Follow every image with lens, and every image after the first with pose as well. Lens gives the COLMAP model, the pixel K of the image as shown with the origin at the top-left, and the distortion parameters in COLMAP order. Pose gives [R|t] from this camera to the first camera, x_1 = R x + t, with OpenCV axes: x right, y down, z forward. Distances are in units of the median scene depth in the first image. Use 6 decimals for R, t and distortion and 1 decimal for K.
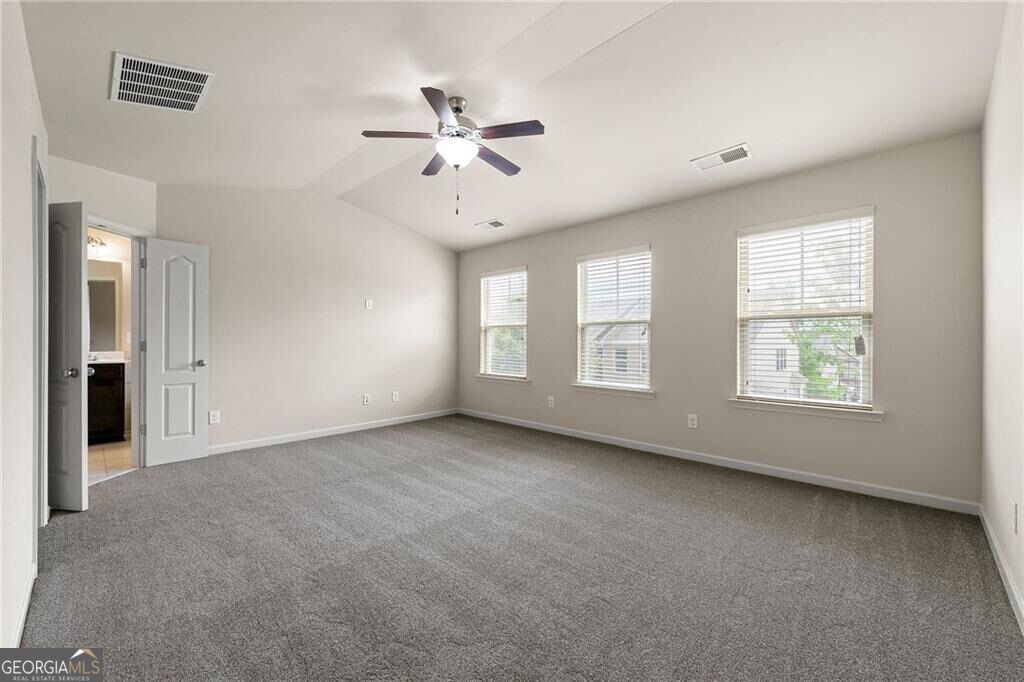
lens RADIAL K [[412.8, 0, 512.0], [0, 412.8, 341.0], [0, 0, 1]] dist [-0.000728, -0.000062]
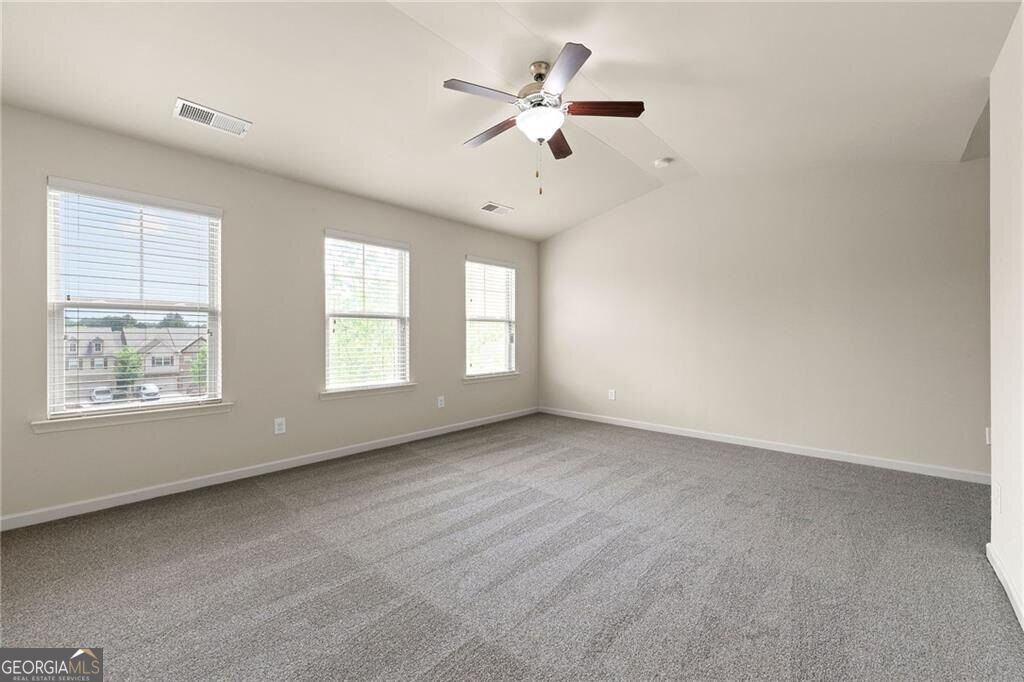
lens RADIAL K [[452.8, 0, 512.0], [0, 452.8, 341.0], [0, 0, 1]] dist [0.000054, 0.000007]
pose [[-0.078087, -0.010105, 0.996895, -0.835581], [0.003870, 0.999938, 0.010439, 0.001545], [-0.996939, 0.004673, -0.078043, 0.828433]]
